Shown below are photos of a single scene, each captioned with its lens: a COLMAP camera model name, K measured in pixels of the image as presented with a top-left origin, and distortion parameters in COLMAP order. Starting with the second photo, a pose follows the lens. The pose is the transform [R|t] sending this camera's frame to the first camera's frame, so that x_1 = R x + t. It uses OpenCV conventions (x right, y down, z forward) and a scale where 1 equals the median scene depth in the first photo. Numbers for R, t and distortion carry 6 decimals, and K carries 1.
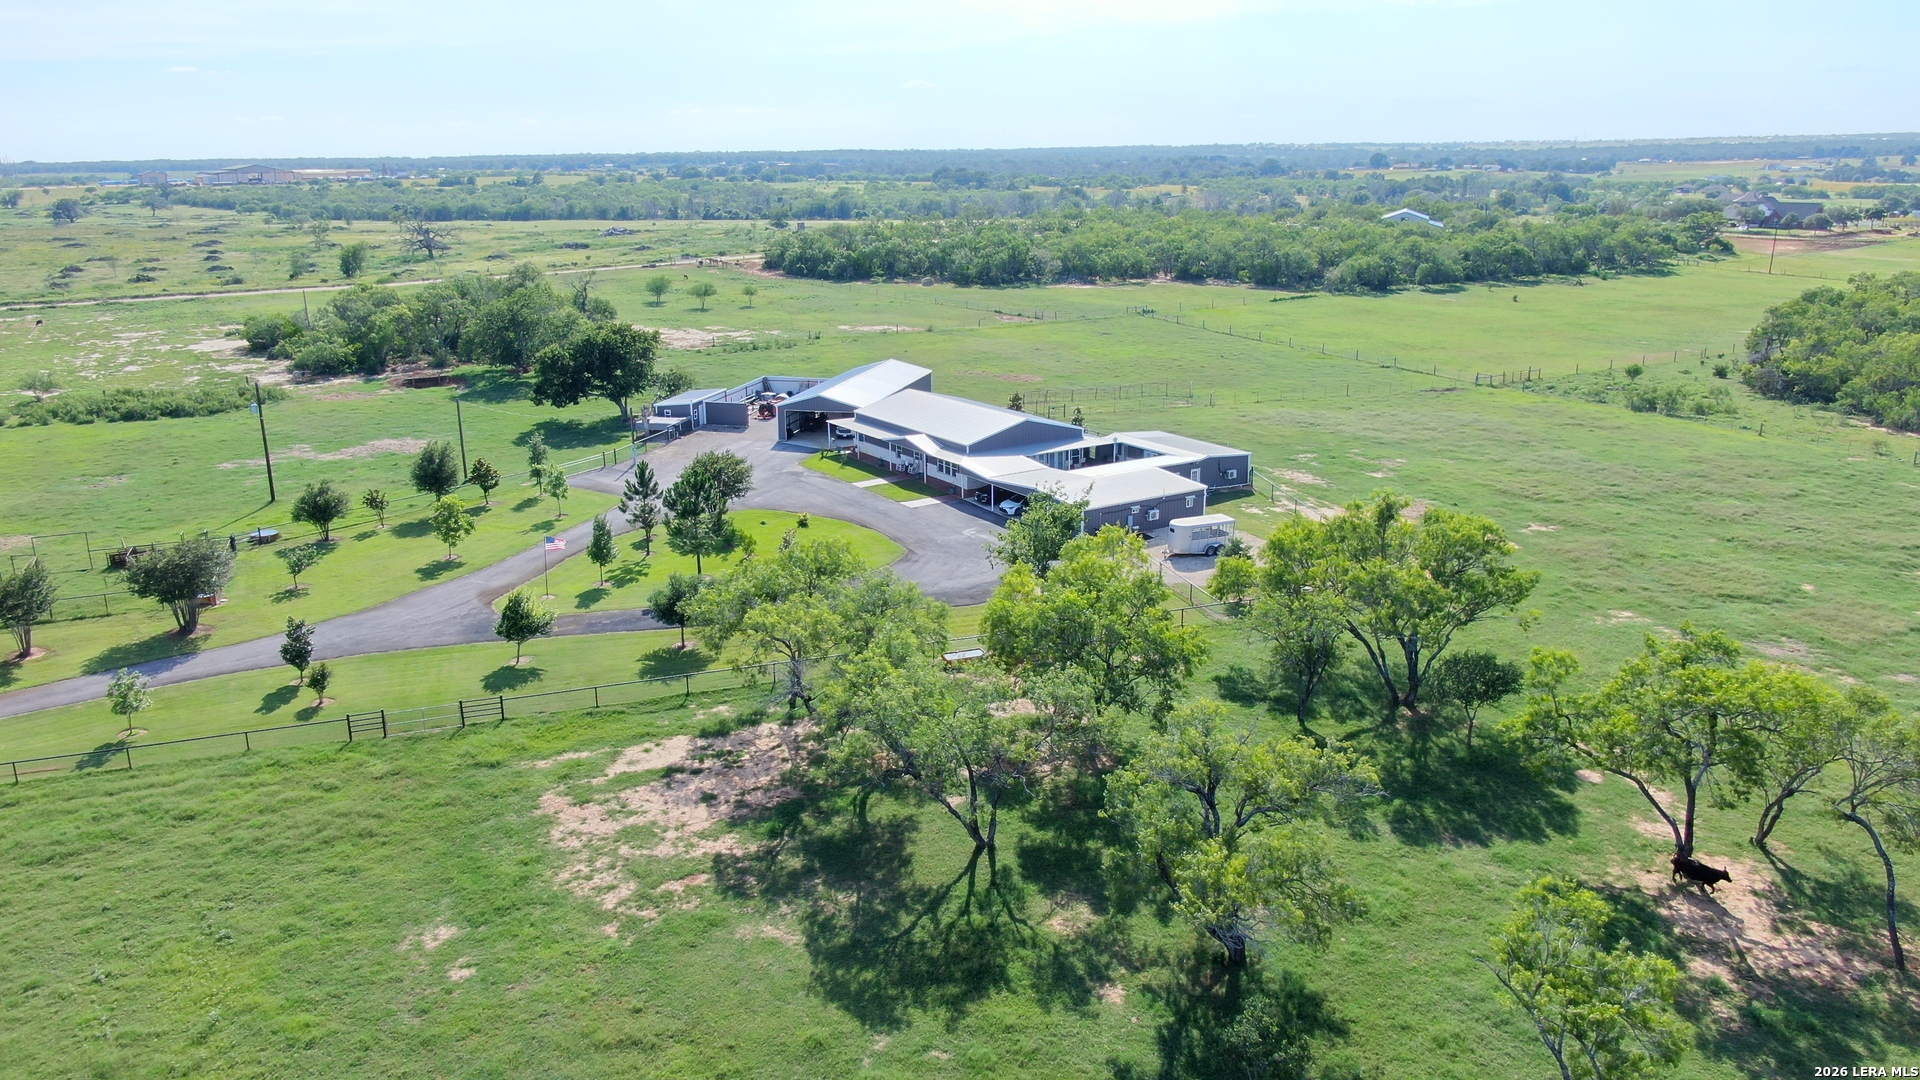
lens RADIAL K [[1390.2, 0, 958.2], [0, 1390.2, 546.2], [0, 0, 1]] dist [-0.022539, 0.016214]
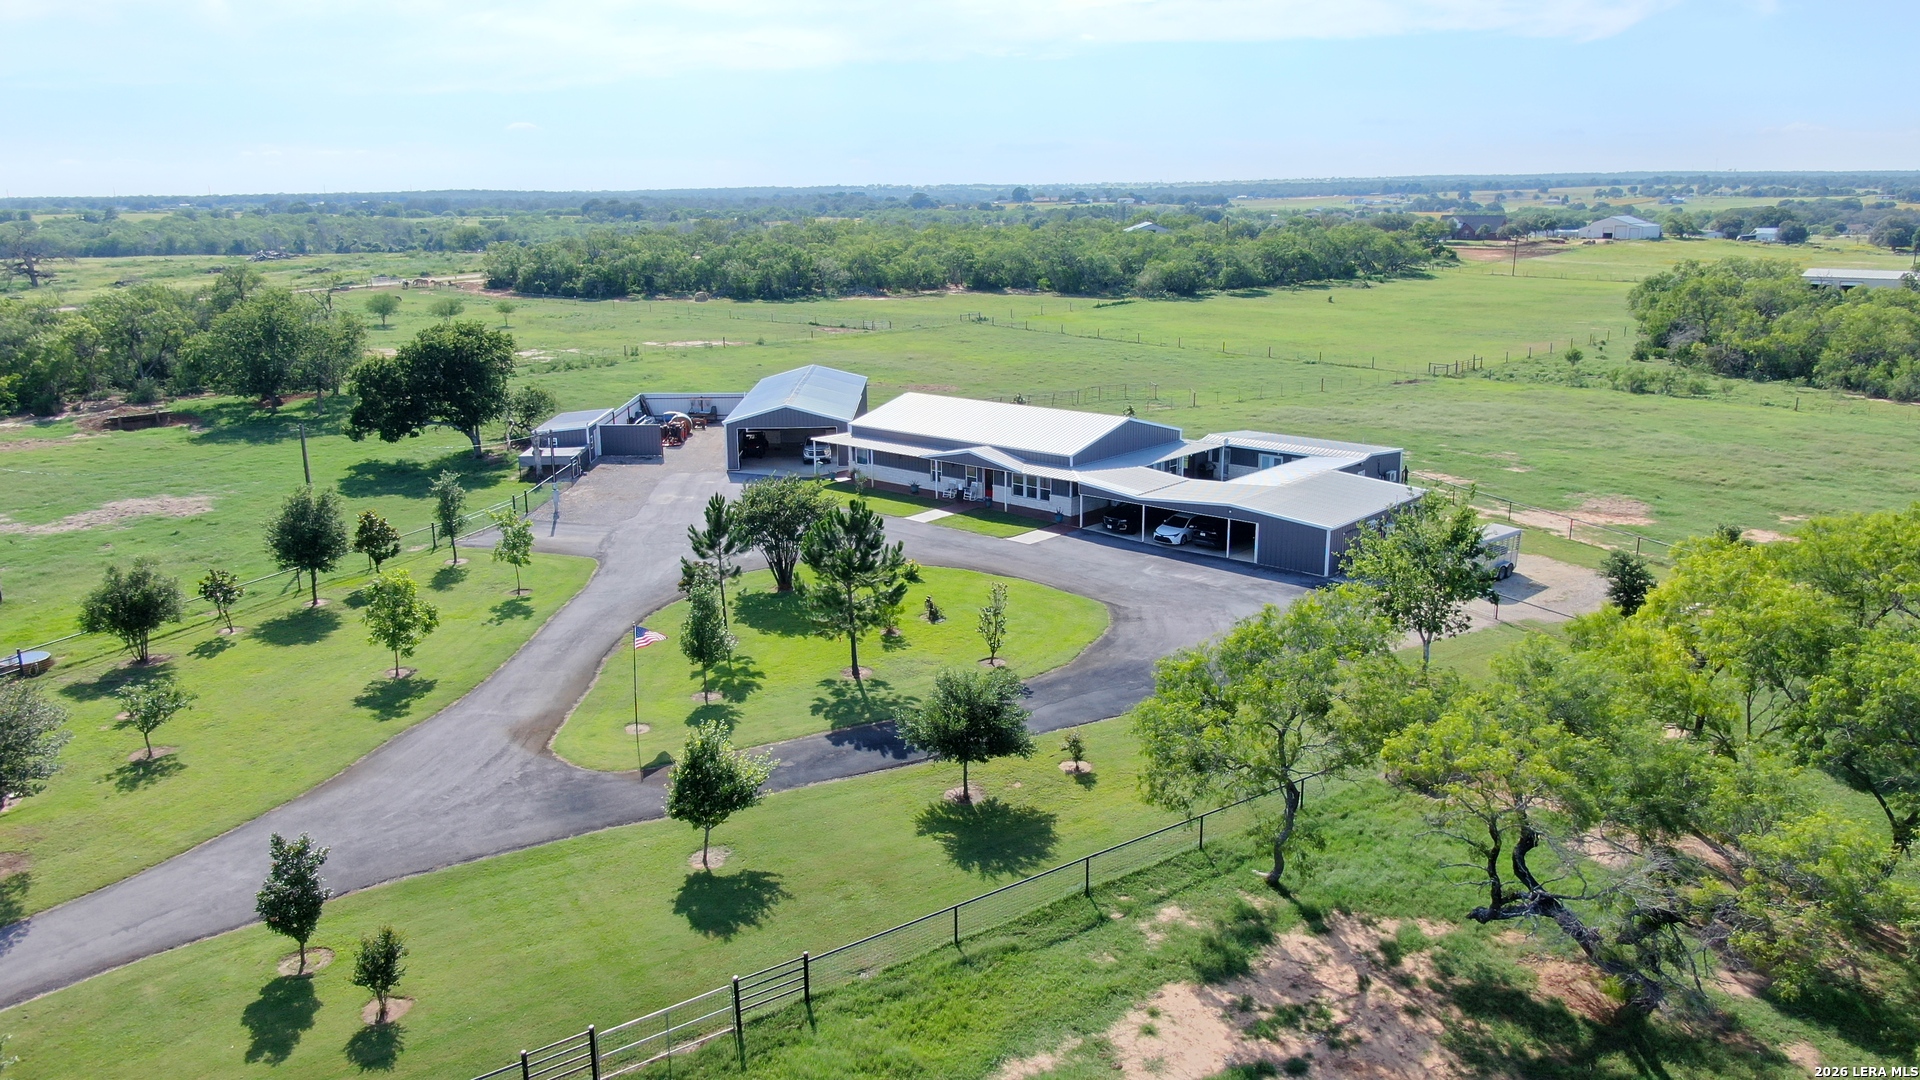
lens RADIAL K [[1390.2, 0, 960.4], [0, 1390.2, 538.2], [0, 0, 1]] dist [-0.022539, 0.016214]
pose [[0.963751, -0.063679, 0.259094, -0.165032], [0.072690, 0.997033, -0.025337, -0.009969], [-0.256712, 0.043252, 0.965520, 0.208329]]
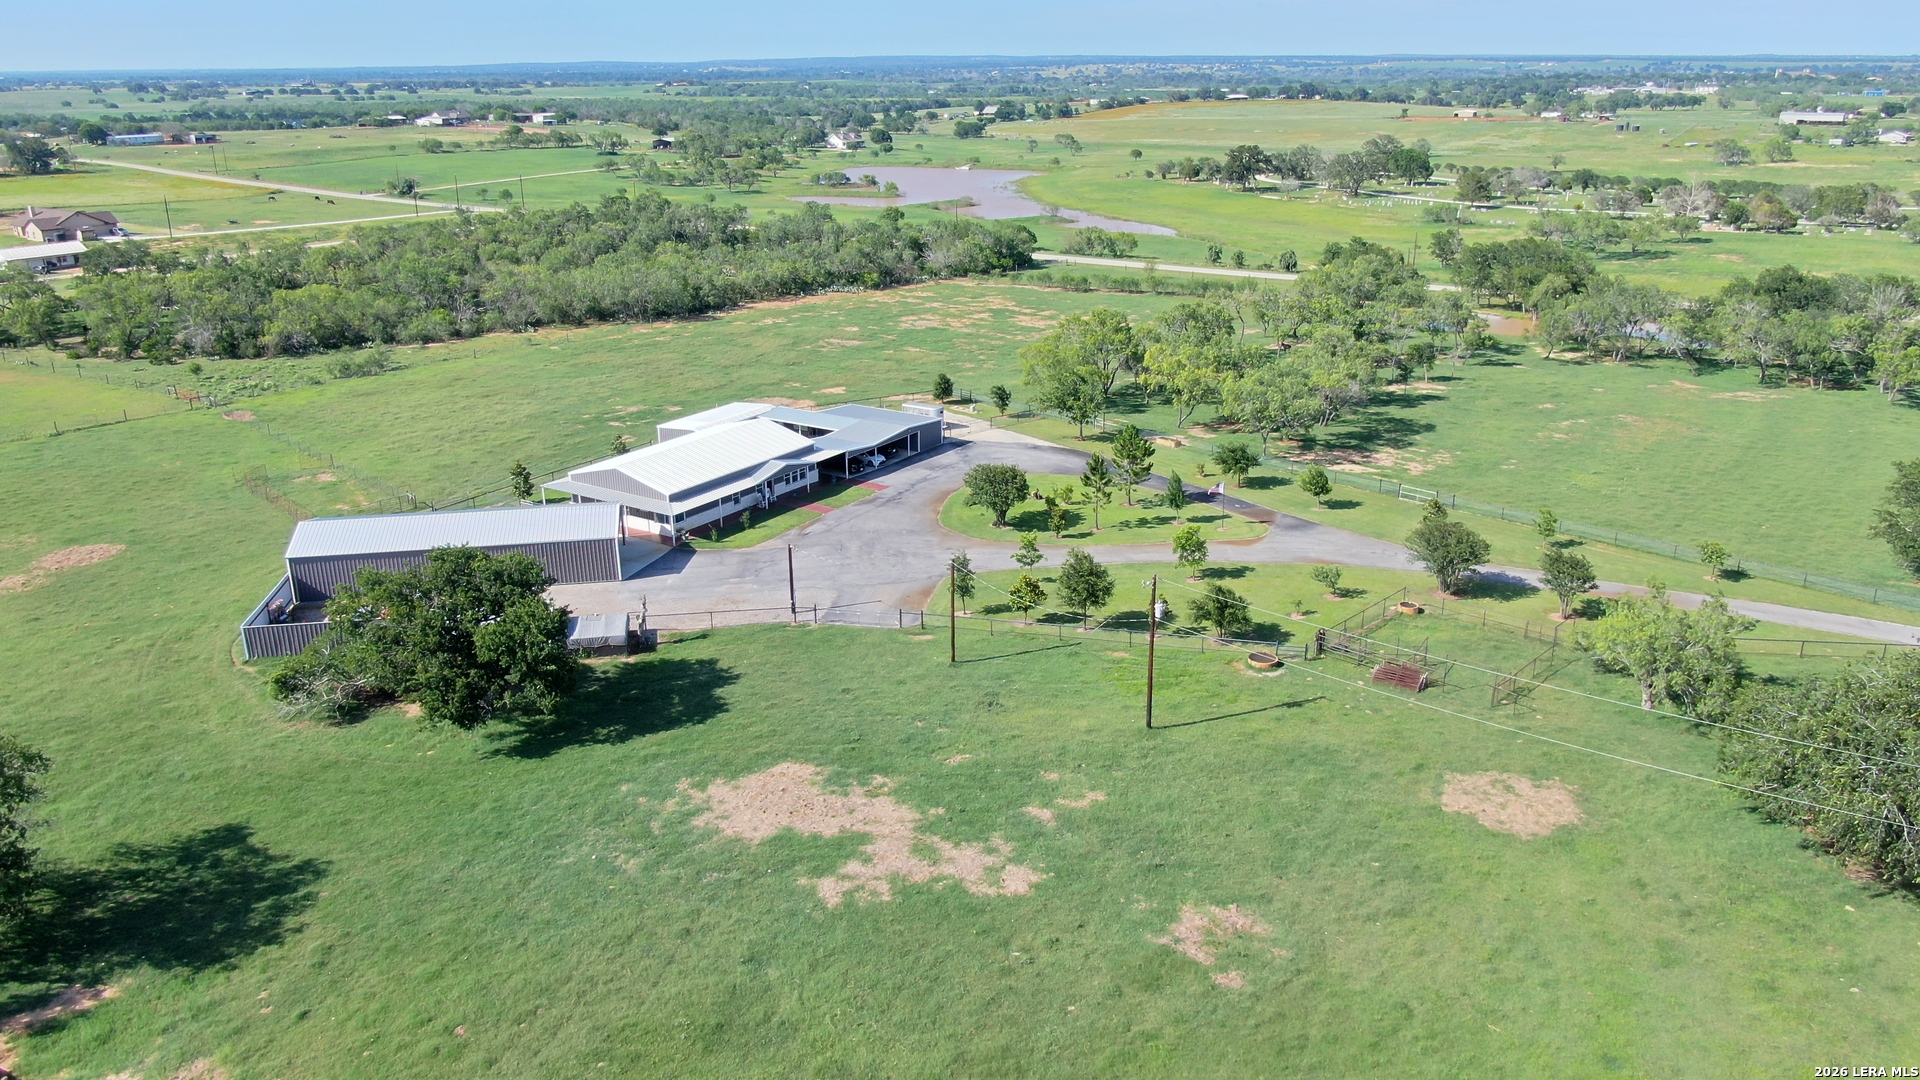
lens RADIAL K [[1390.2, 0, 961.0], [0, 1390.2, 531.2], [0, 0, 1]] dist [-0.022539, 0.016214]
pose [[-0.405809, -0.282056, 0.869347, -0.711233], [0.260106, 0.876214, 0.405701, -0.297234], [-0.876164, 0.390760, -0.282211, 0.843101]]
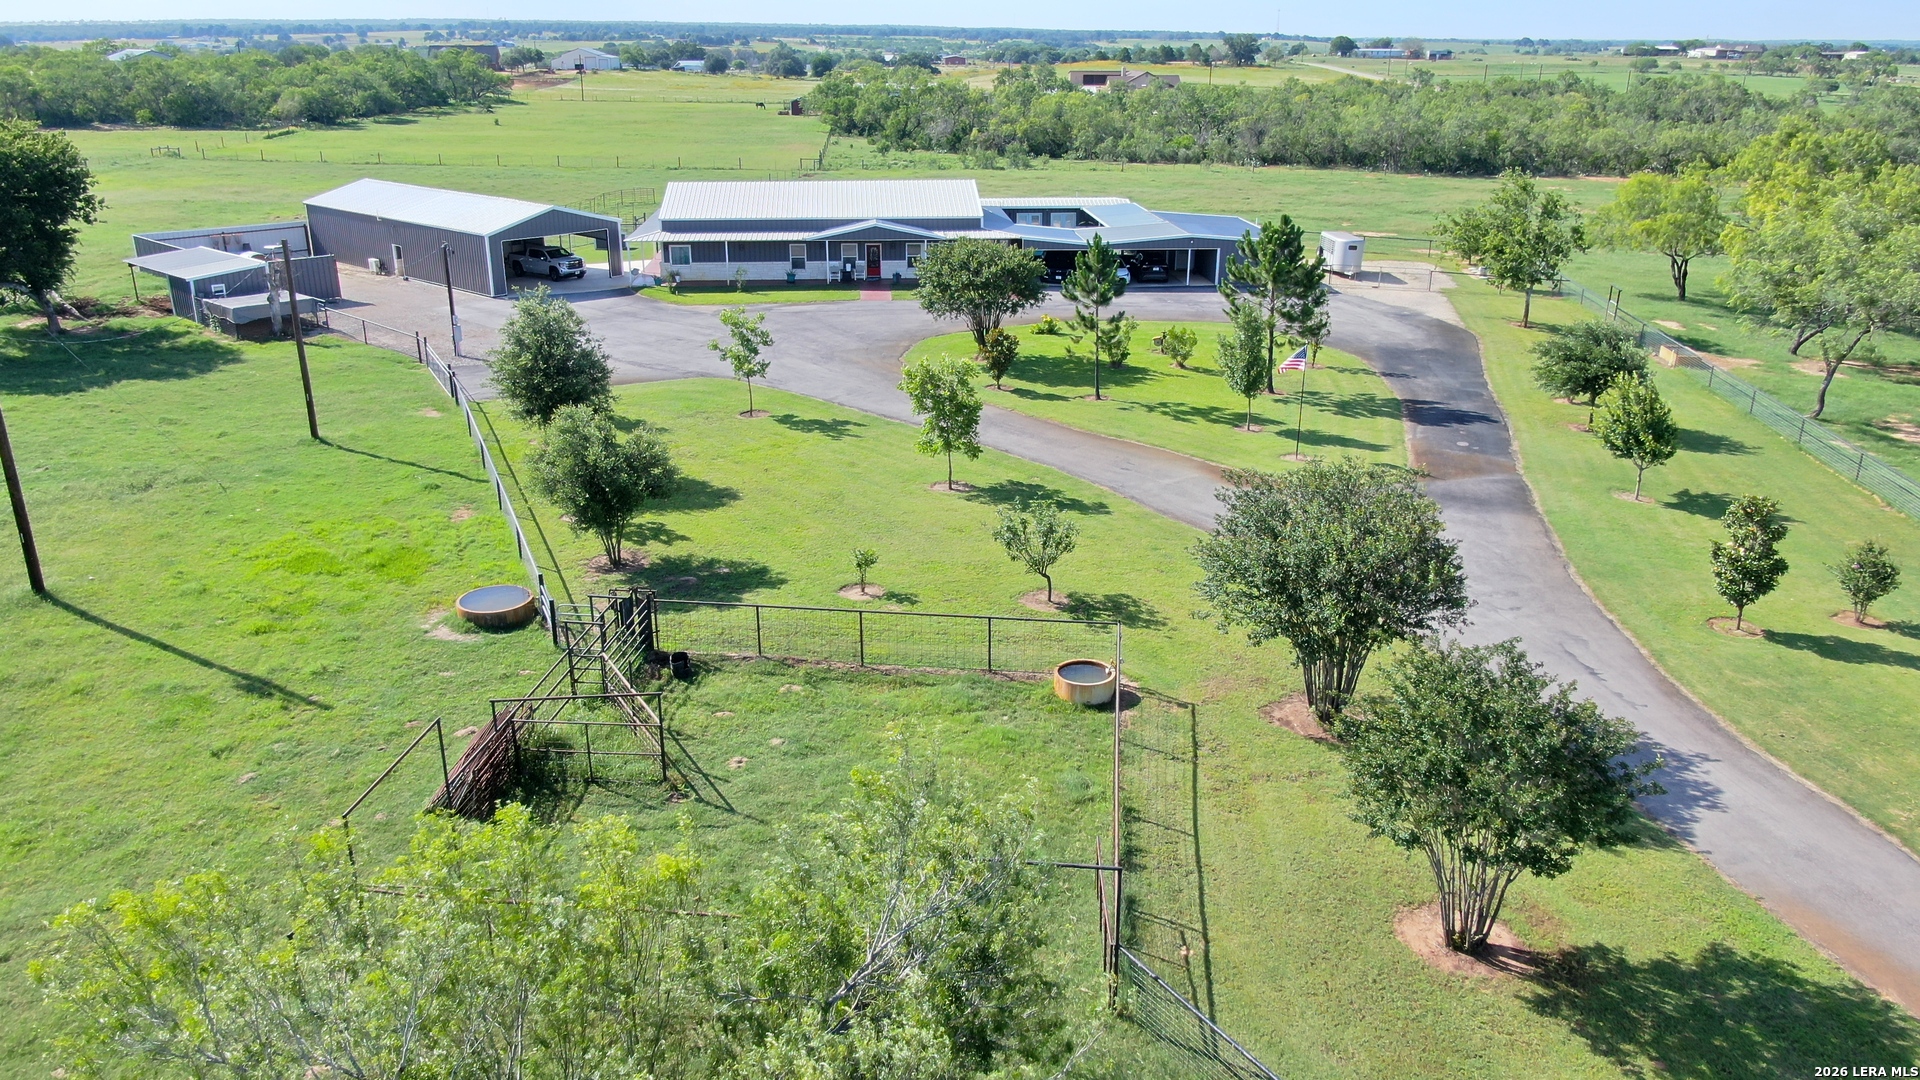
lens RADIAL K [[1390.2, 0, 957.6], [0, 1390.2, 546.2], [0, 0, 1]] dist [-0.022539, 0.016214]
pose [[0.479803, -0.291941, 0.827381, -0.442723], [0.231651, 0.951707, 0.201474, -0.039047], [-0.846243, 0.094995, 0.524261, 0.437696]]
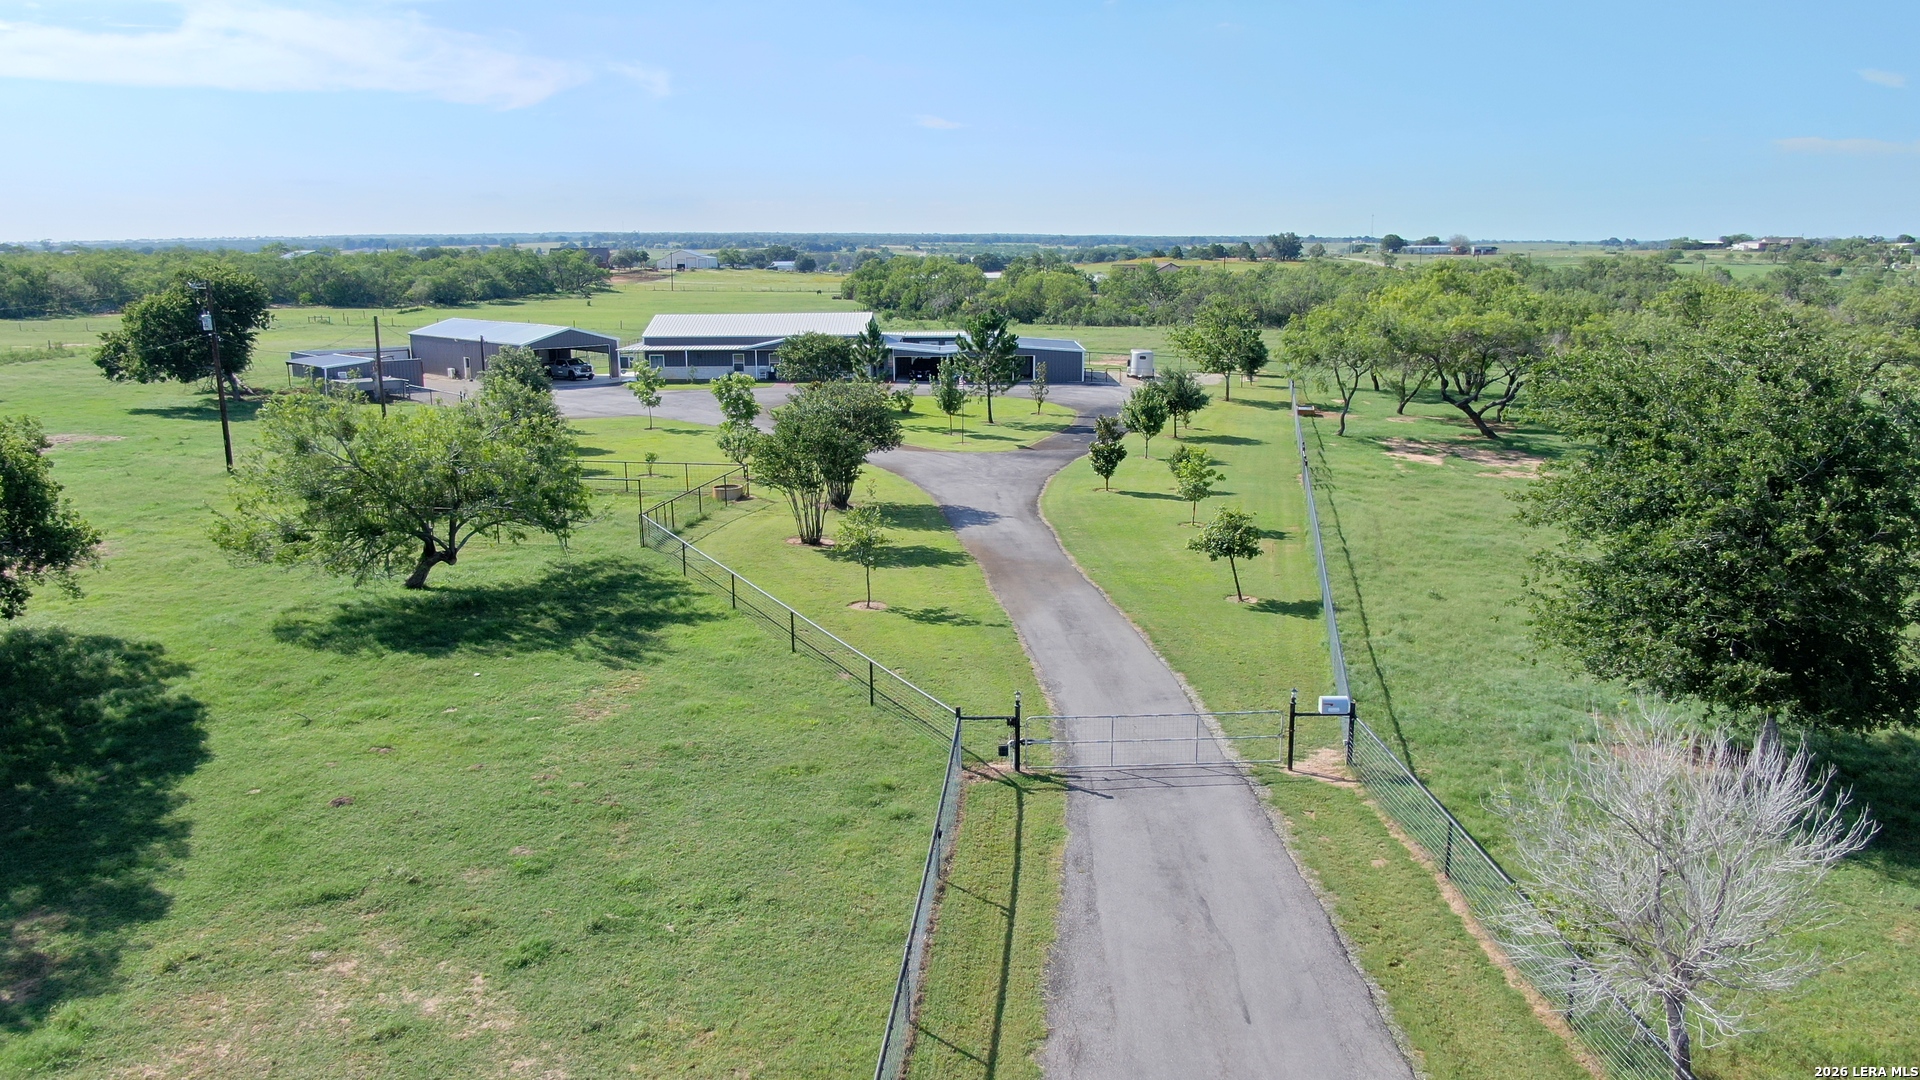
lens RADIAL K [[1390.2, 0, 957.3], [0, 1390.2, 541.3], [0, 0, 1]] dist [-0.022539, 0.016214]
pose [[0.546094, -0.168649, 0.820572, -0.562325], [0.229888, 0.972091, 0.046798, 0.029577], [-0.805564, 0.163084, 0.569624, 0.260460]]
